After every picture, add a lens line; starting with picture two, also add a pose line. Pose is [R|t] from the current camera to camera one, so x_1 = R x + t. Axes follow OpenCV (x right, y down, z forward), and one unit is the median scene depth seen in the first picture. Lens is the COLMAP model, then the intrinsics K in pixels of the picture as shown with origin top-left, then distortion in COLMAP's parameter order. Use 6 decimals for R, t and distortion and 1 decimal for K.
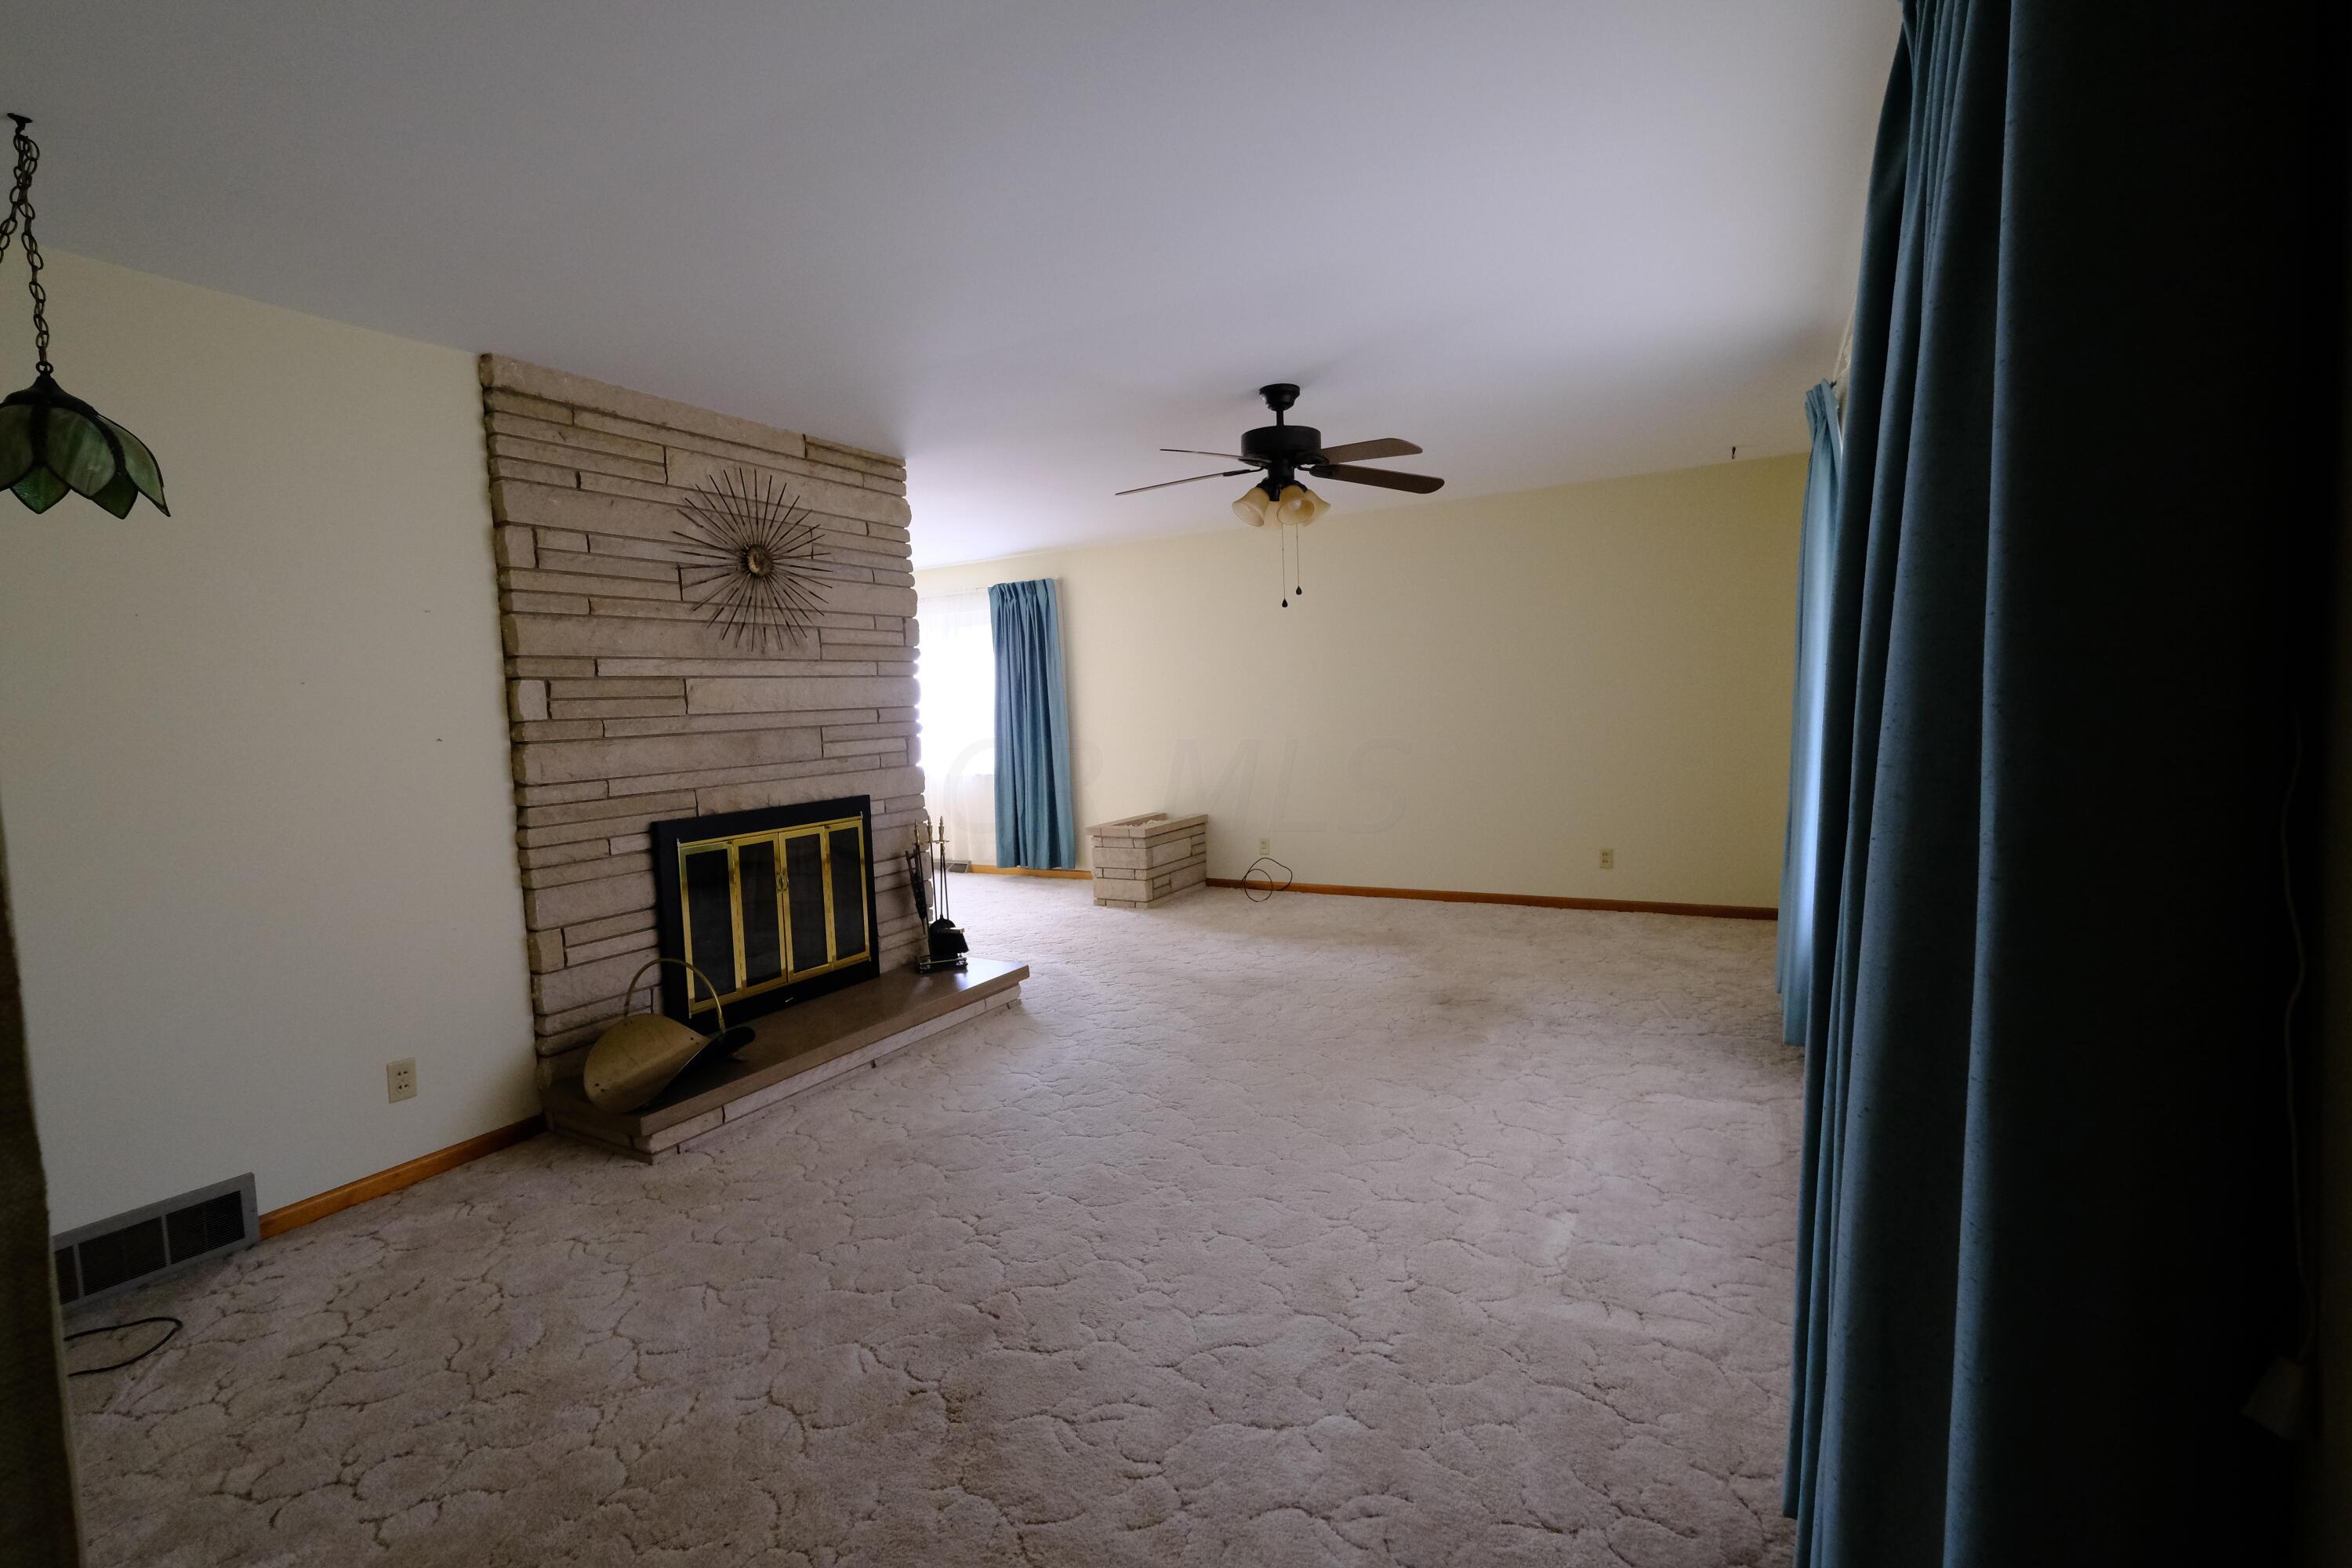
lens RADIAL K [[1026.7, 0, 1179.0], [0, 1026.7, 779.1], [0, 0, 1]] dist [-0.002569, -0.000335]
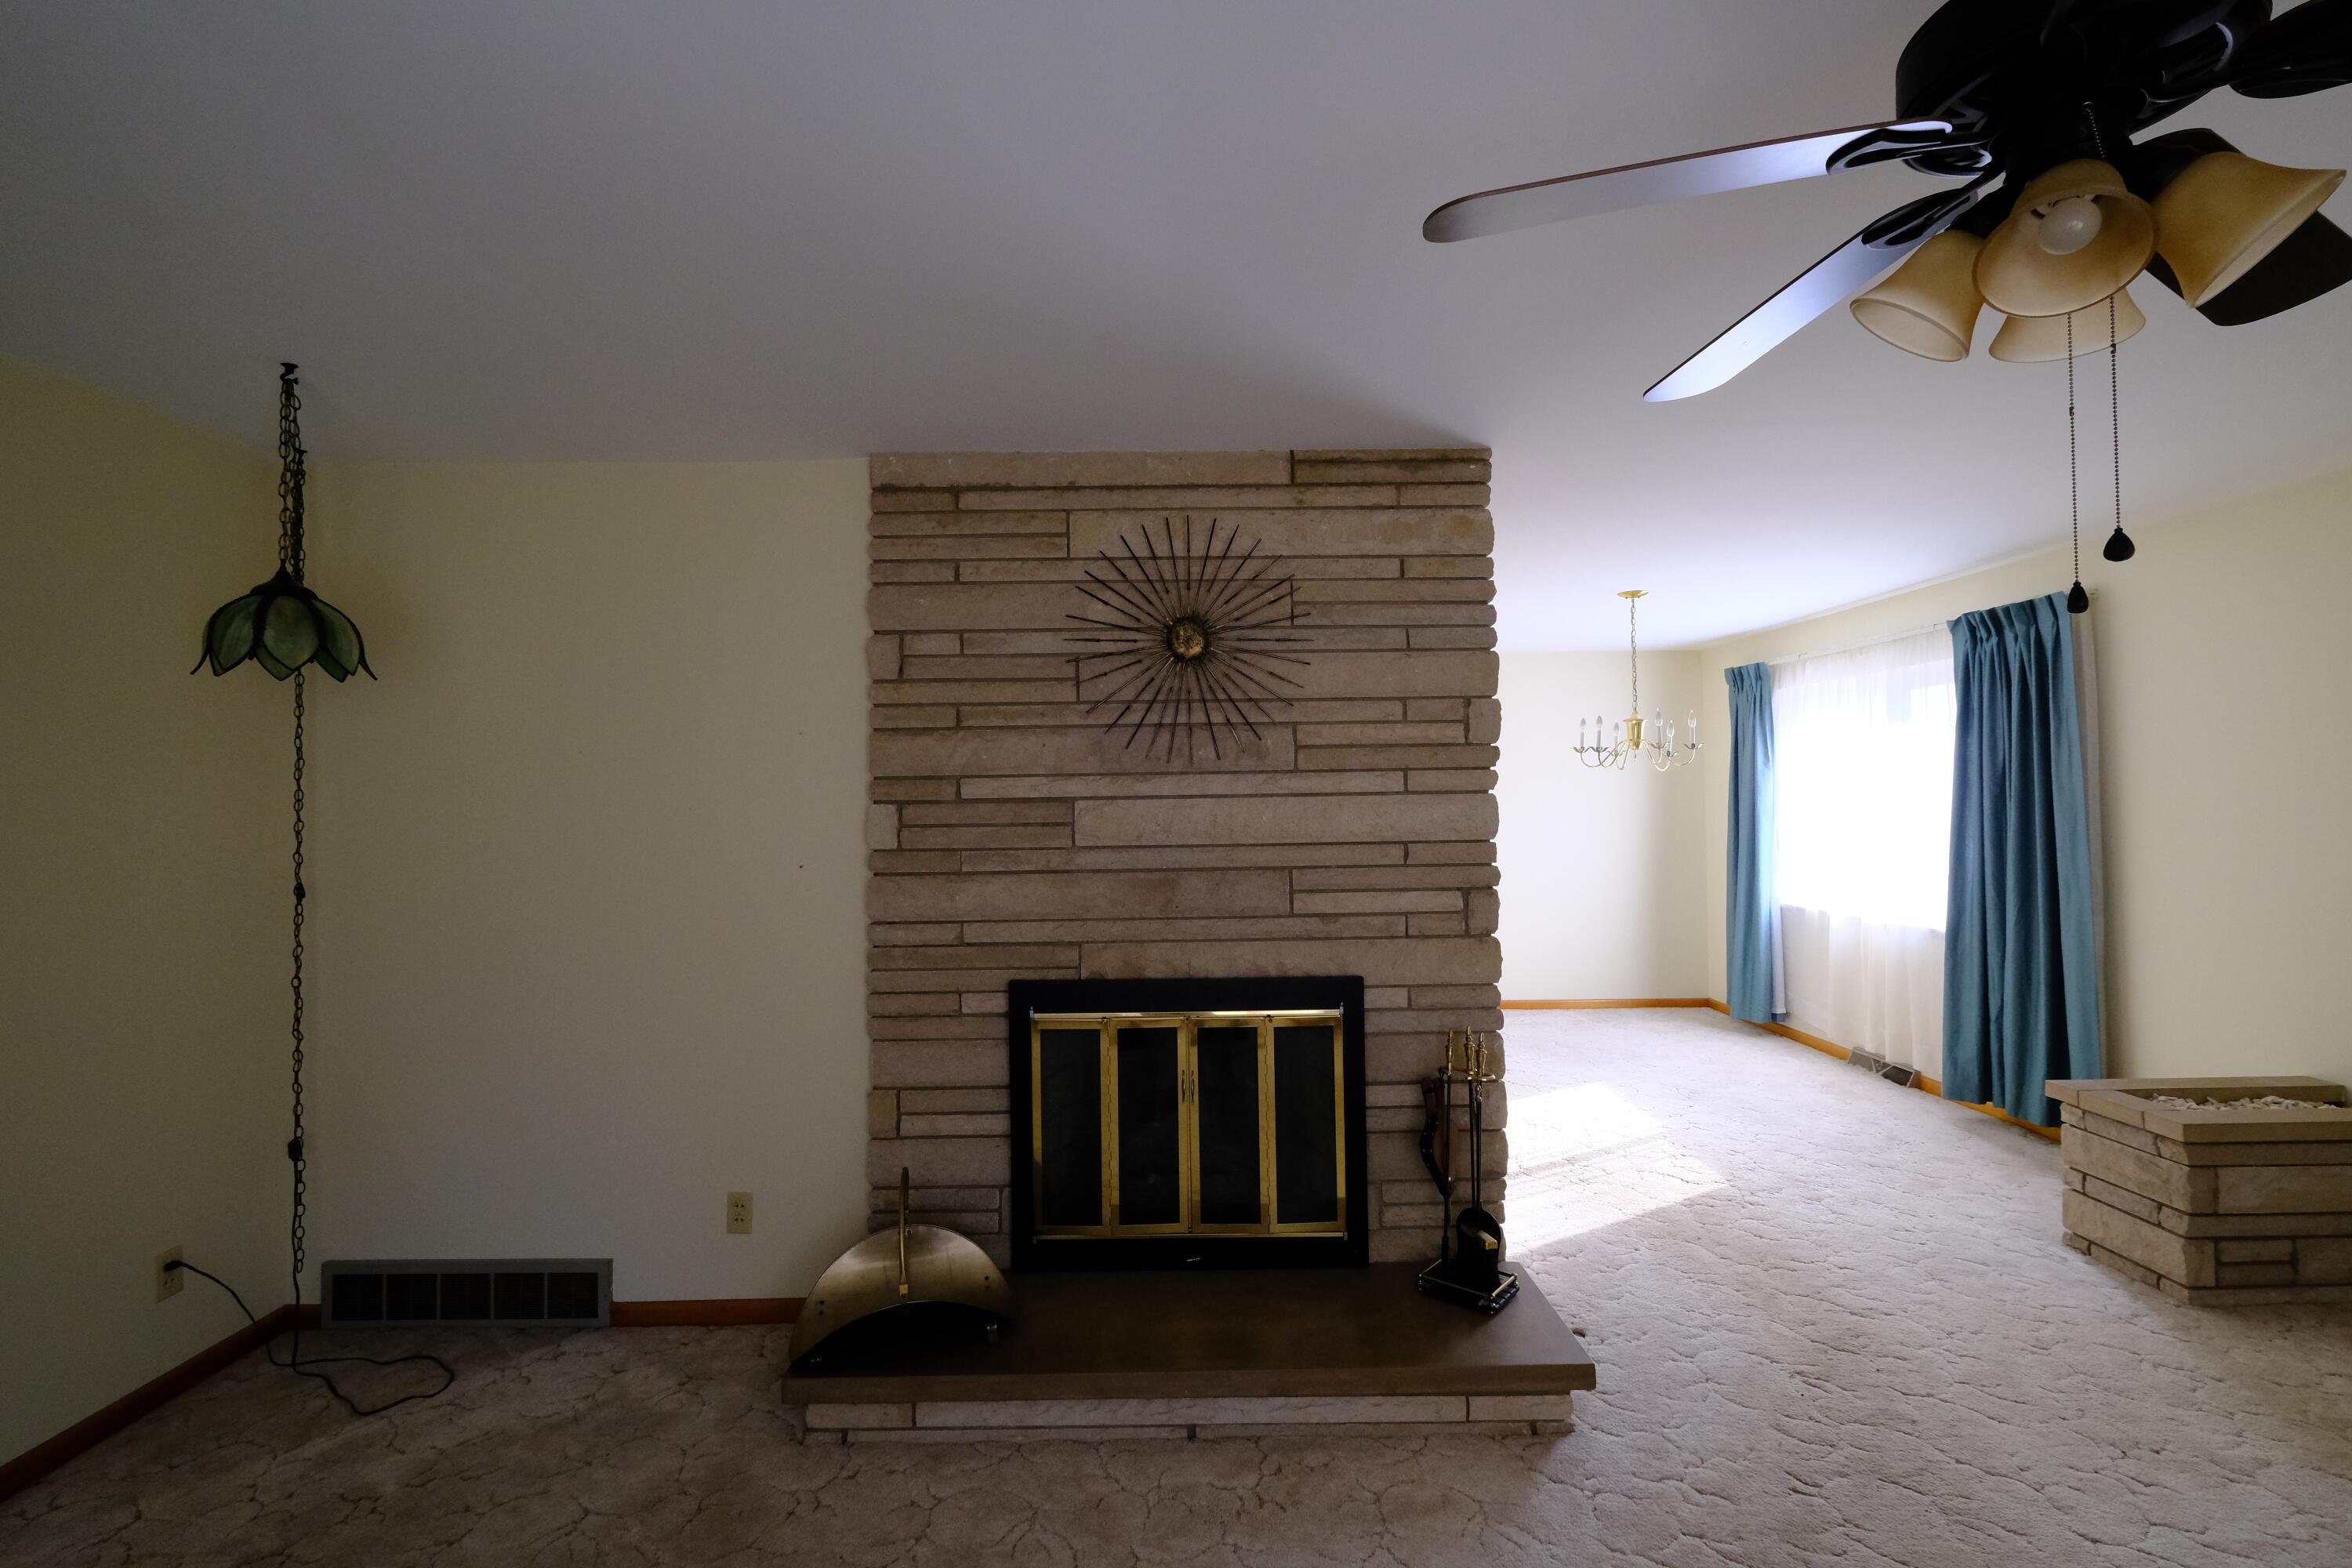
lens RADIAL K [[1026.7, 0, 1179.0], [0, 1026.7, 779.1], [0, 0, 1]] dist [-0.002569, -0.000335]
pose [[0.494938, 0.015234, -0.868795, 0.226636], [-0.073156, 0.997027, -0.024193, -0.097022], [0.865843, 0.075532, 0.494581, 0.654980]]
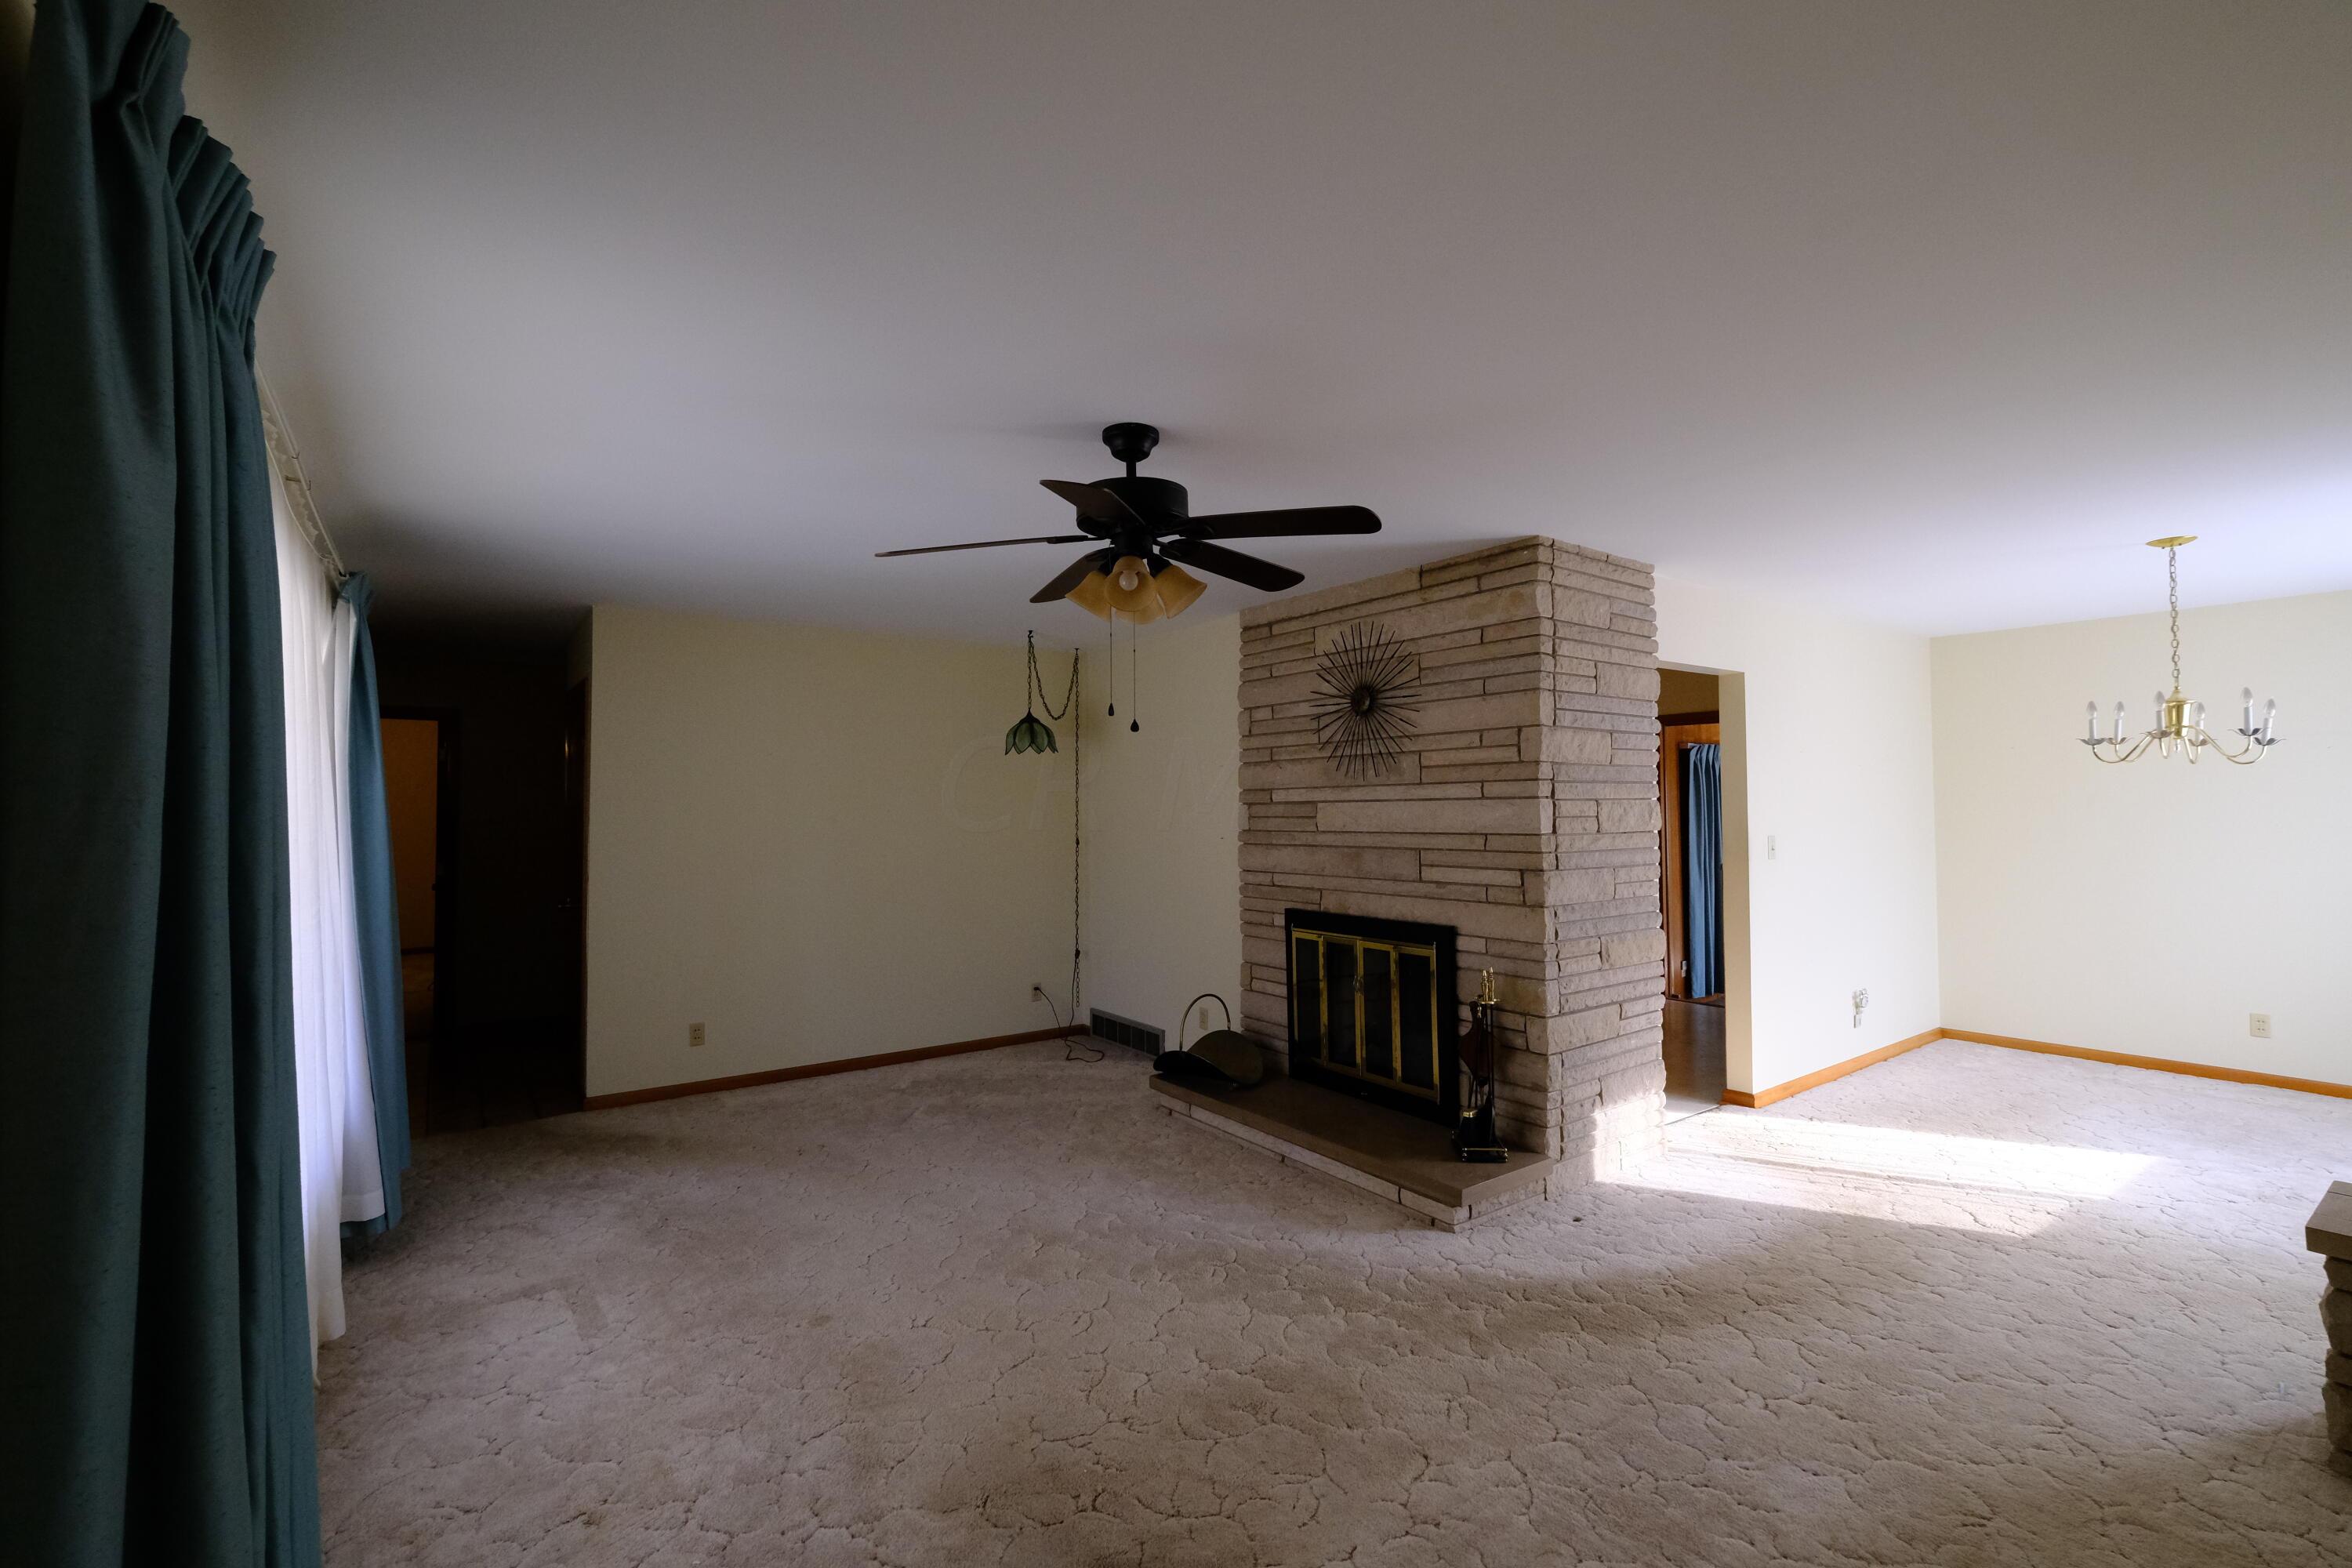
lens RADIAL K [[1026.7, 0, 1179.0], [0, 1026.7, 779.1], [0, 0, 1]] dist [-0.002569, -0.000335]
pose [[-0.421720, 0.017376, -0.906560, 0.730473], [-0.044313, 0.998227, 0.039746, -0.164592], [0.905643, 0.056934, -0.420202, 1.328584]]
